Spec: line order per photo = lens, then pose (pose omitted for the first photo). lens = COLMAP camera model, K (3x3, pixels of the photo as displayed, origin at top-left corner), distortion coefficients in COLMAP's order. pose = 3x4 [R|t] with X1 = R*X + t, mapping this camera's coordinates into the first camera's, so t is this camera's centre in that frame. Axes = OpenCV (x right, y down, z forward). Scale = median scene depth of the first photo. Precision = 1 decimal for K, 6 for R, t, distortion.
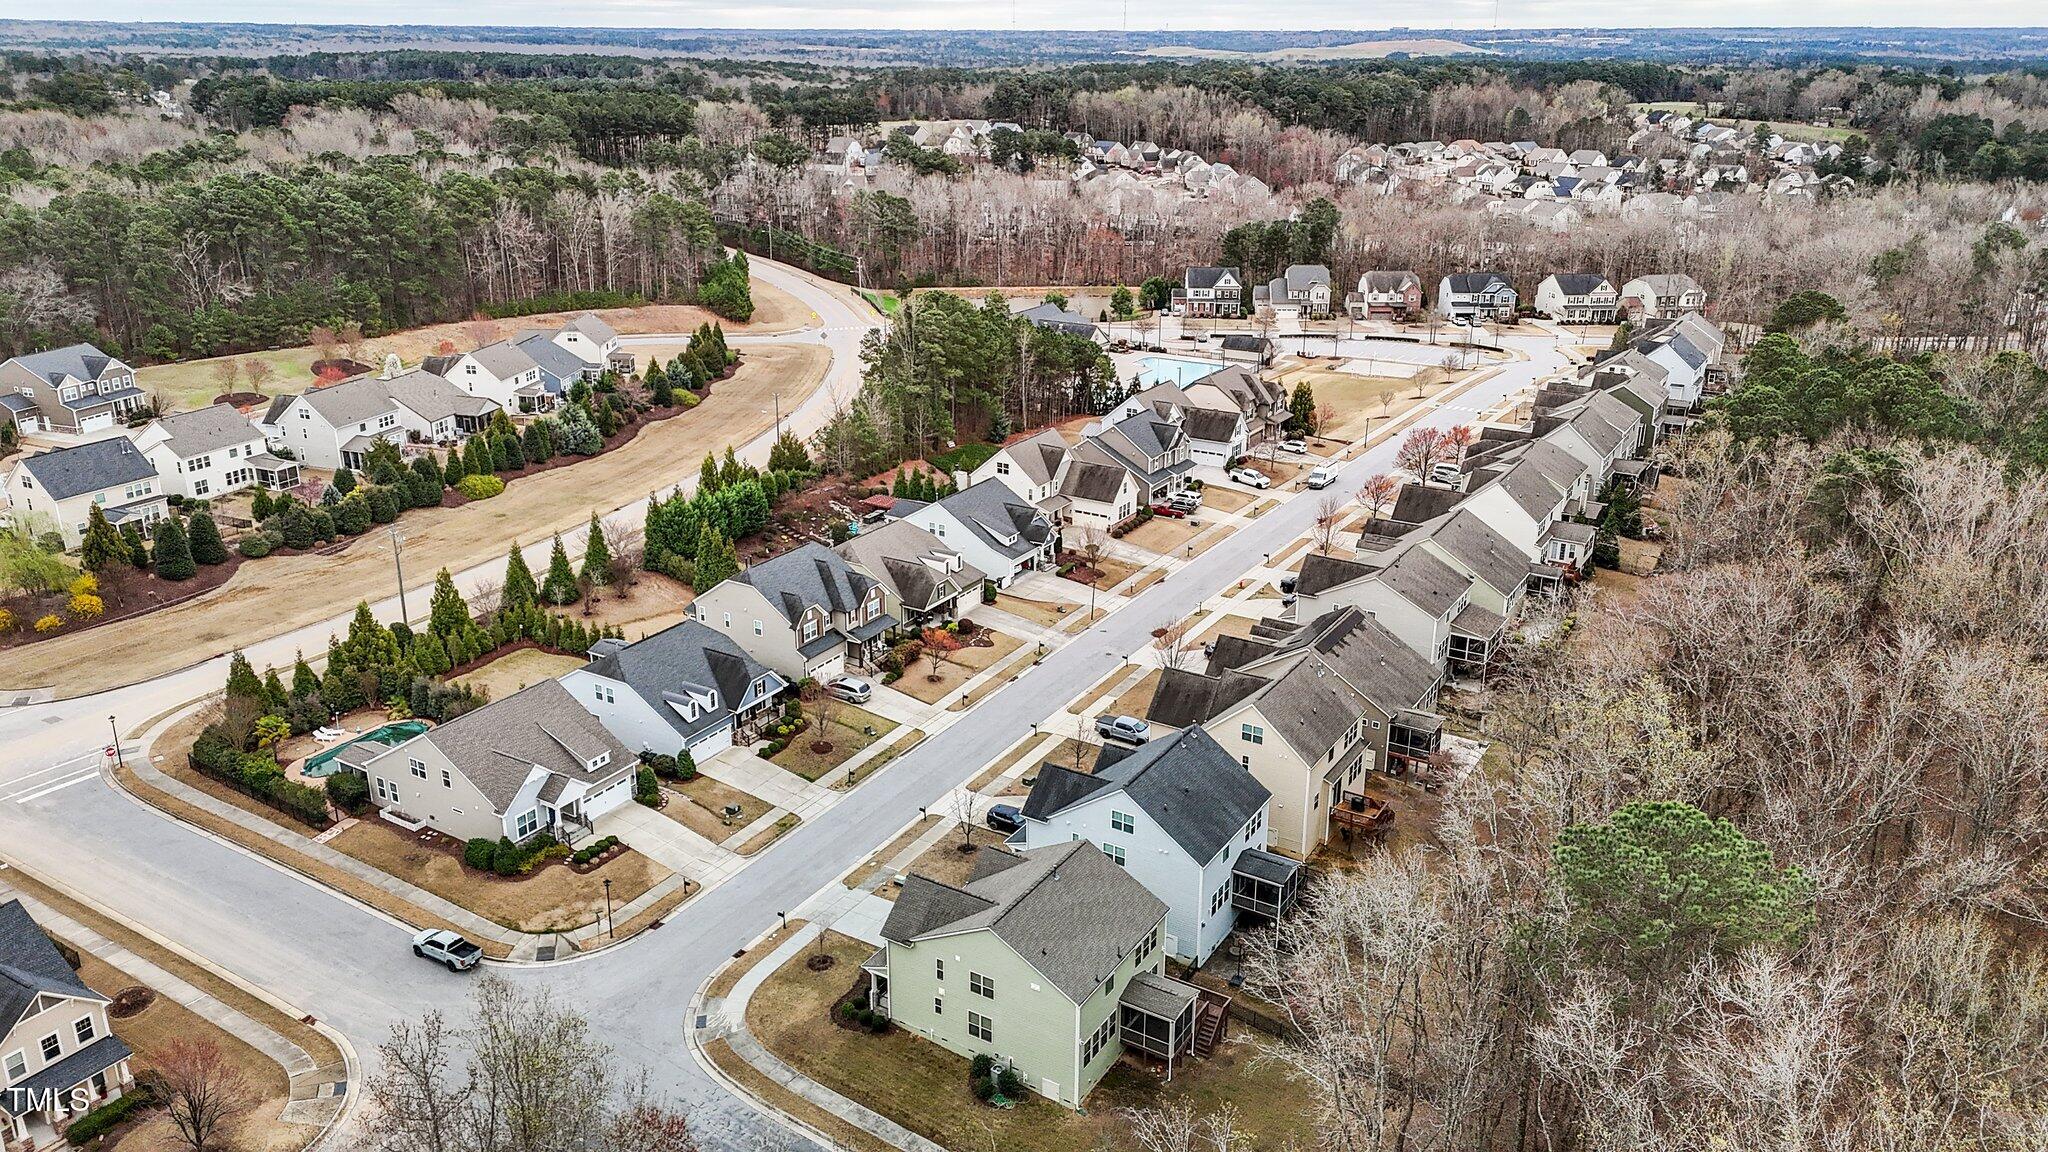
lens RADIAL K [[1496.2, 0, 1024.0], [0, 1496.2, 576.0], [0, 0, 1]] dist [0.090215, -0.080169]
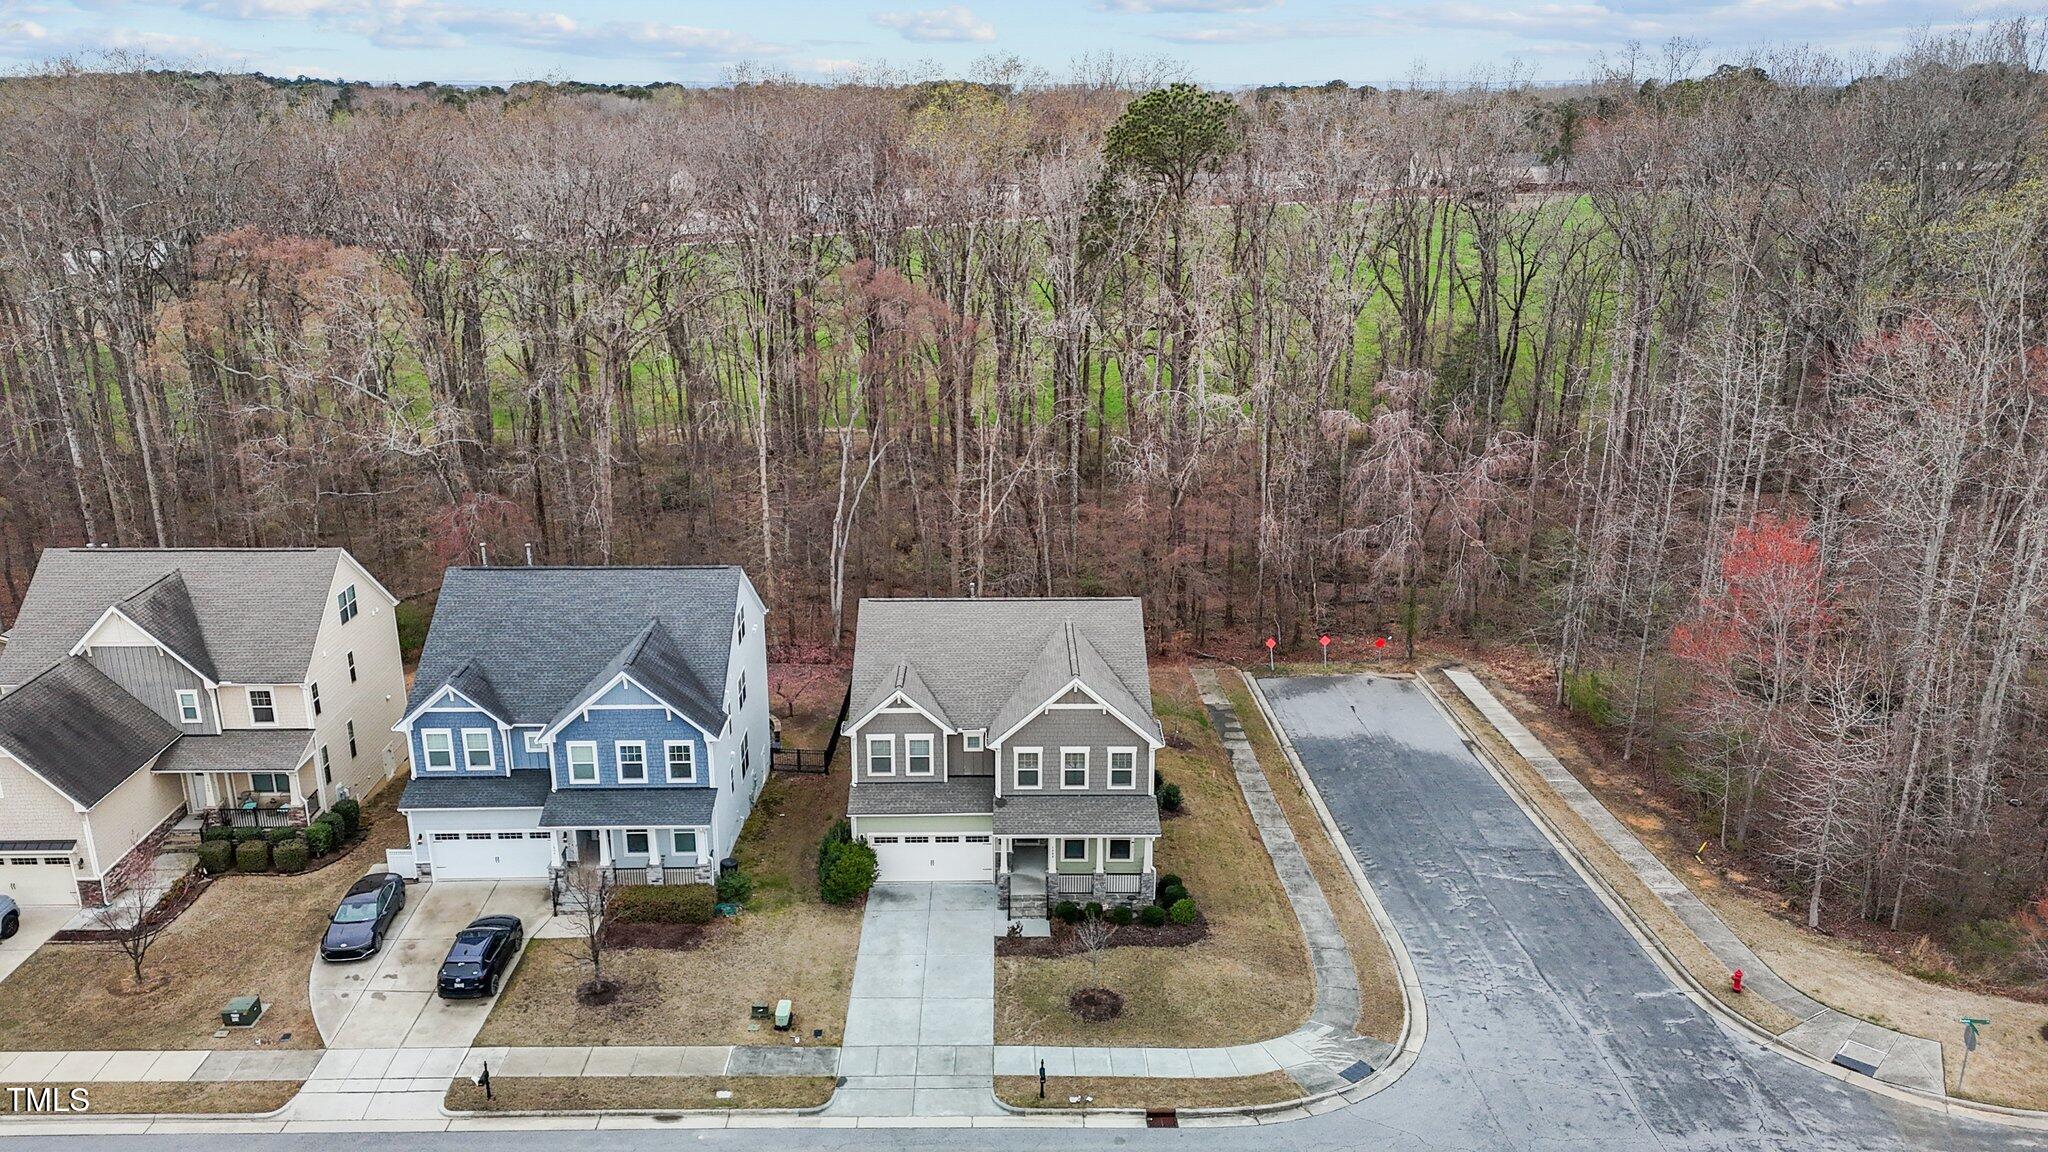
lens RADIAL K [[1494.4, 0, 1033.7], [0, 1494.4, 549.4], [0, 0, 1]] dist [0.105755, -0.079469]
pose [[-0.543886, -0.249011, 0.801362, -0.508620], [0.283103, 0.844525, 0.454566, -0.115792], [-0.789963, 0.474100, -0.388829, 1.173992]]
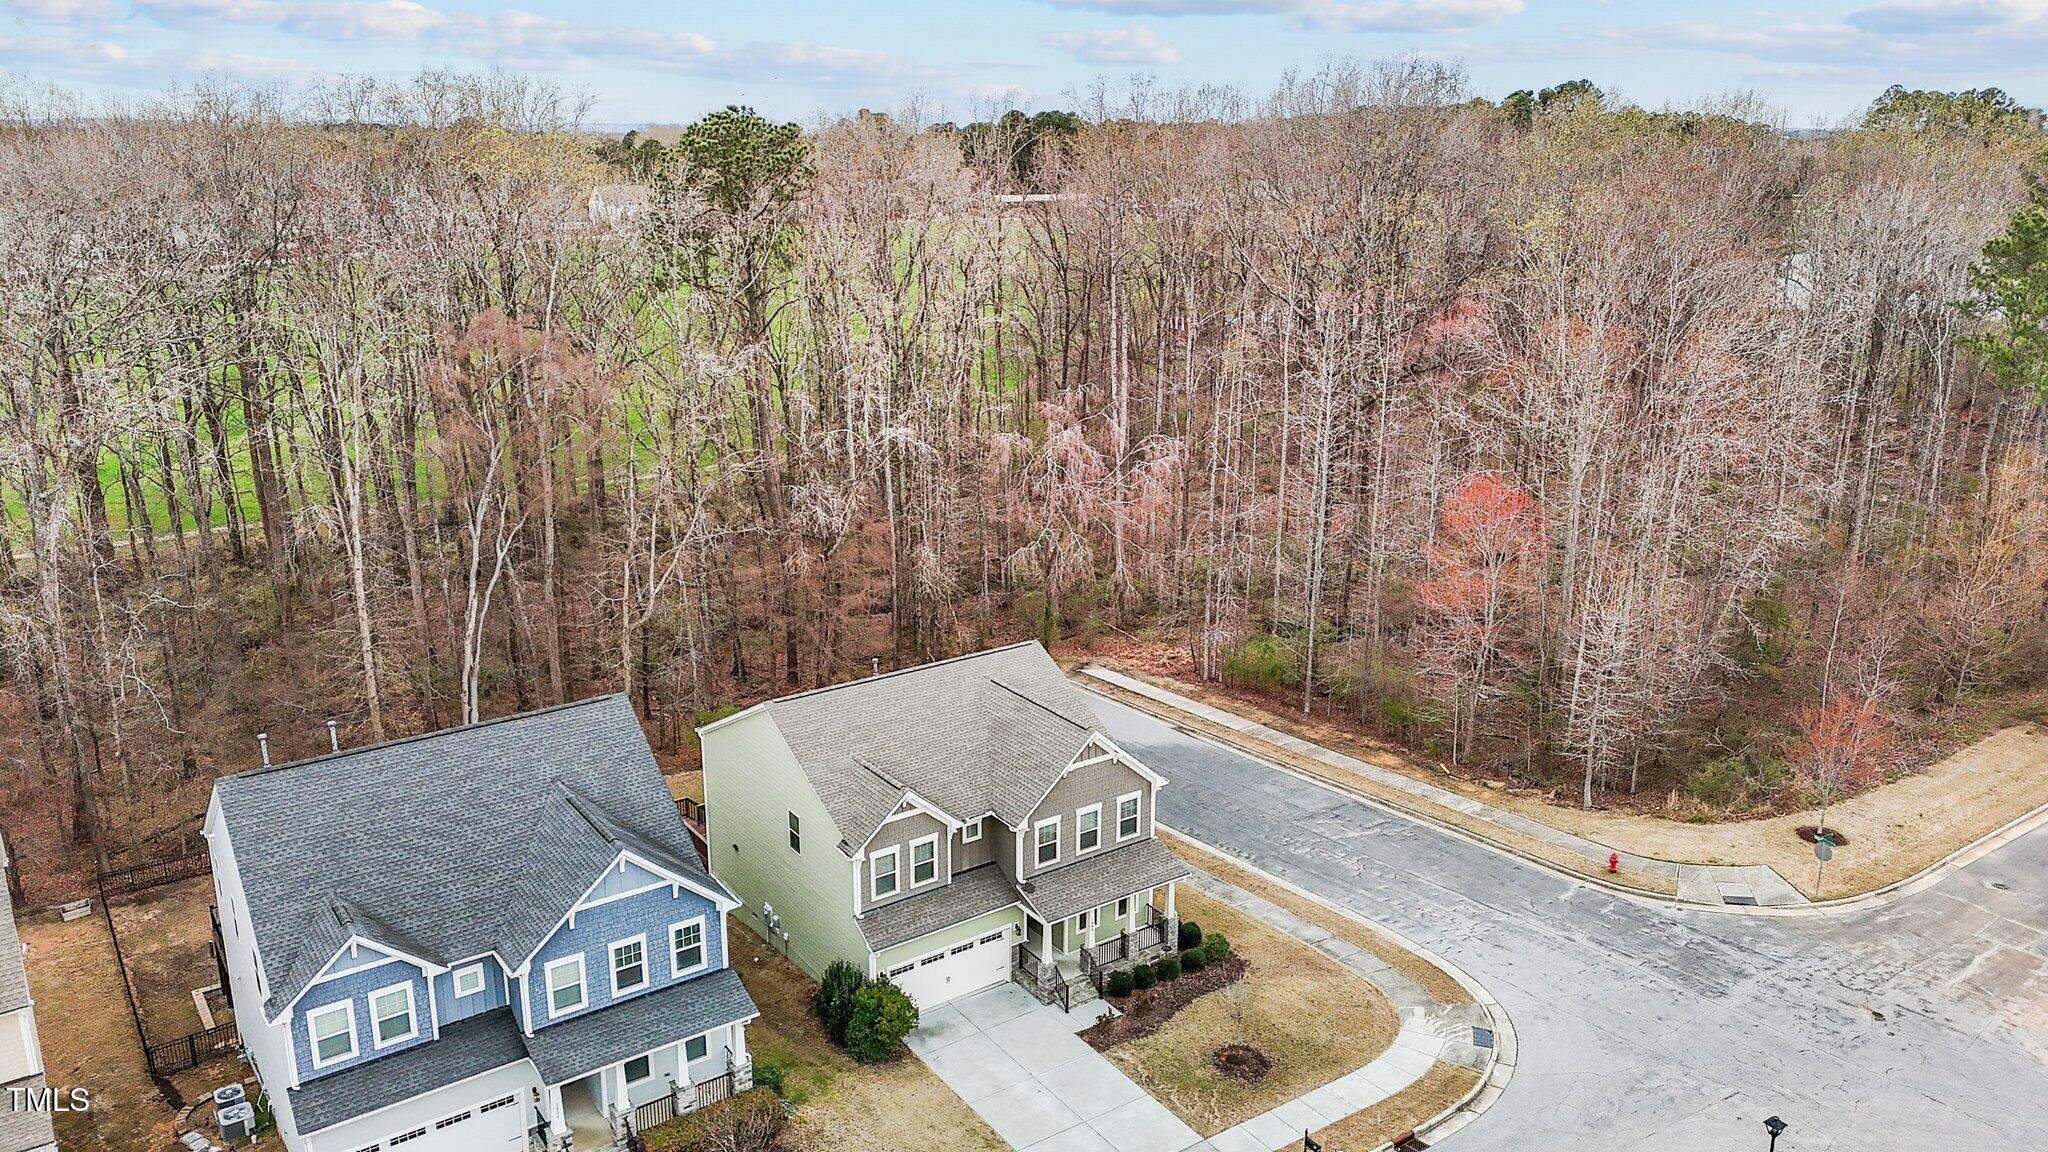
lens RADIAL K [[1539.1, 0, 1024.2], [0, 1539.1, 487.1], [0, 0, 1]] dist [0.102853, -0.088435]
pose [[-0.909784, -0.086126, 0.406049, -0.265886], [0.153098, 0.839639, 0.521122, -0.174071], [-0.385817, 0.536274, -0.750704, 1.338959]]
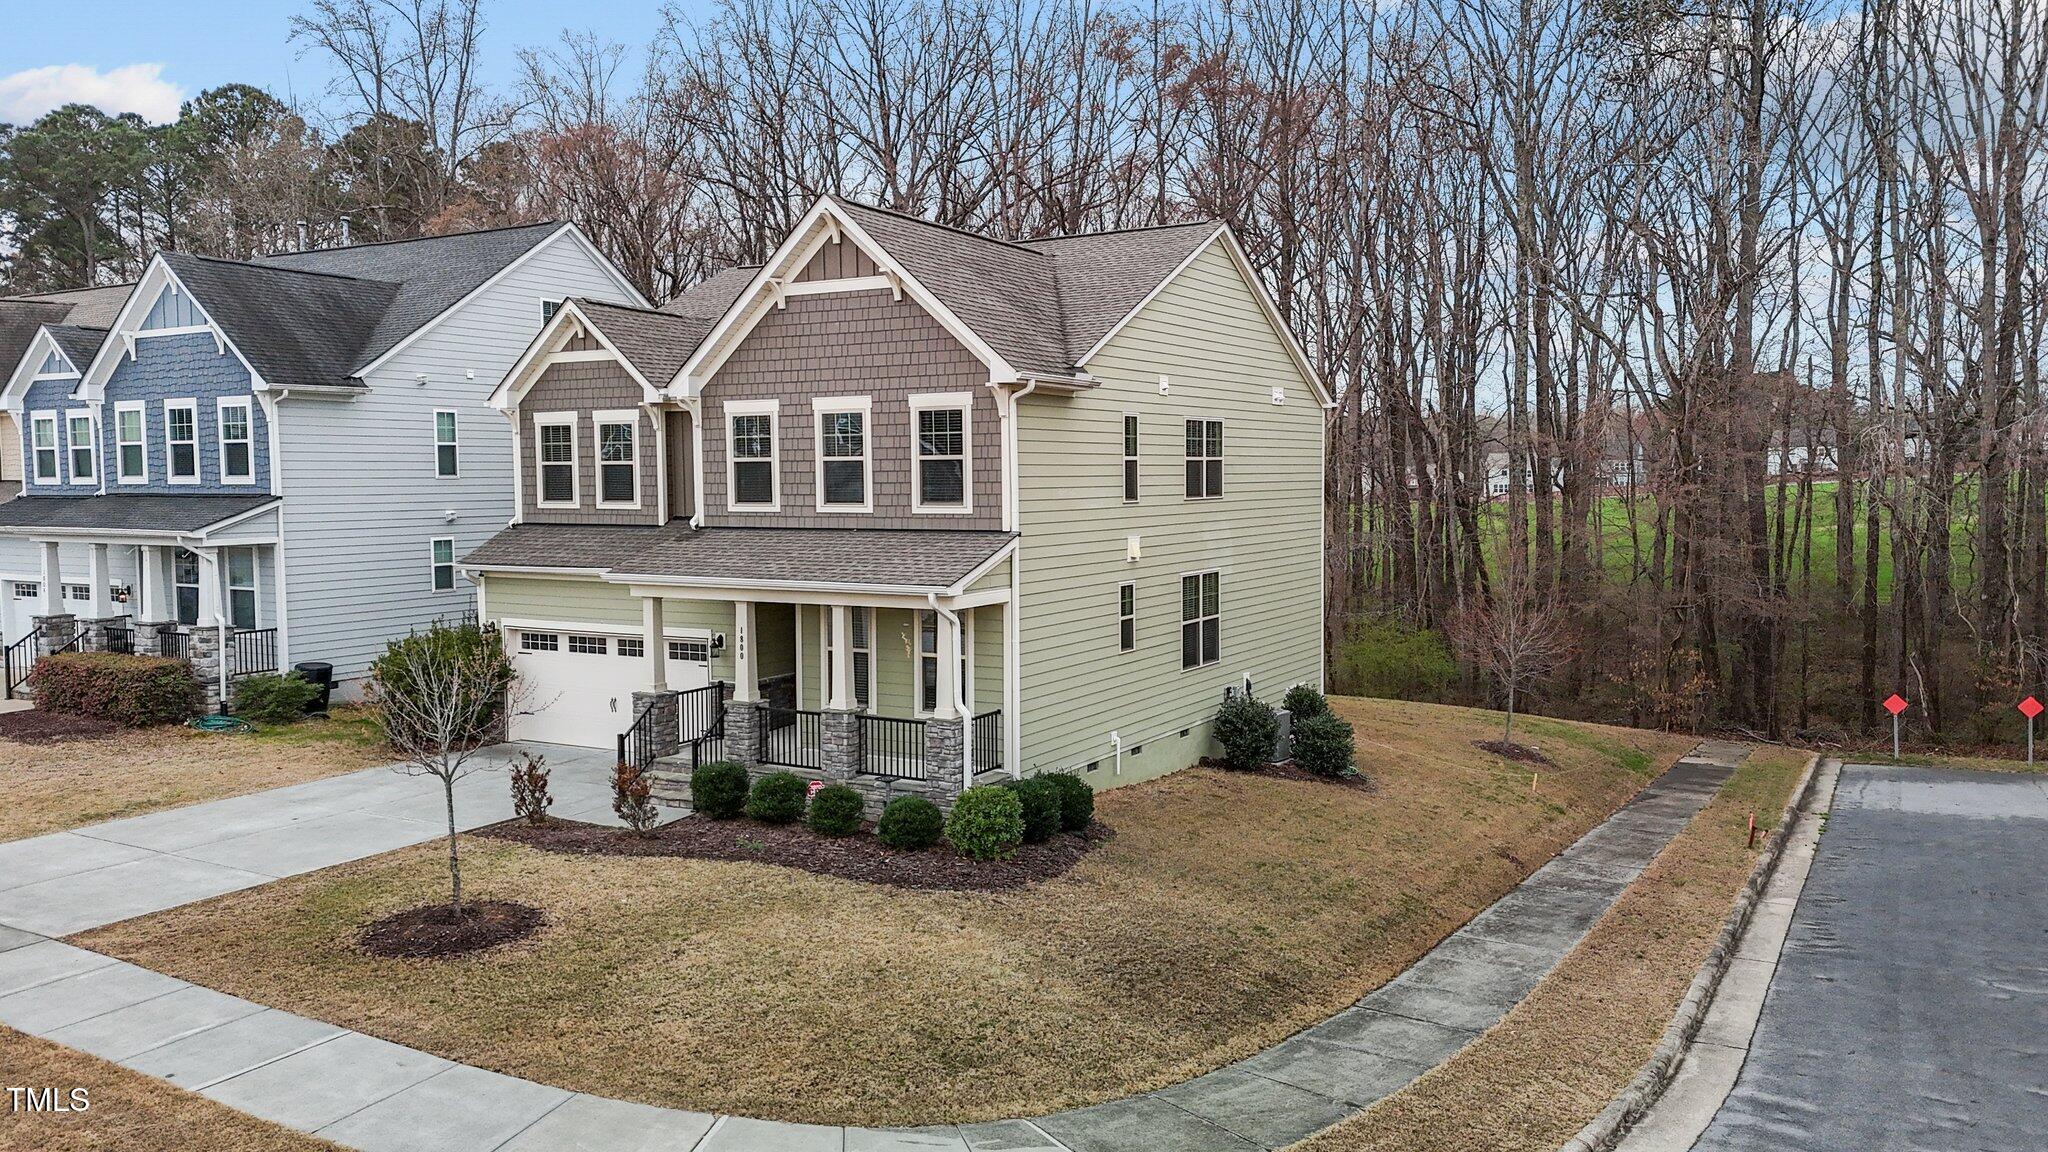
lens RADIAL K [[1496.2, 0, 1024.0], [0, 1496.2, 576.0], [0, 0, 1]] dist [0.090215, -0.080169]
pose [[-0.030685, -0.070204, 0.997061, -0.304479], [0.346154, 0.935054, 0.076491, 0.236369], [-0.937676, 0.347484, -0.004391, 0.955450]]
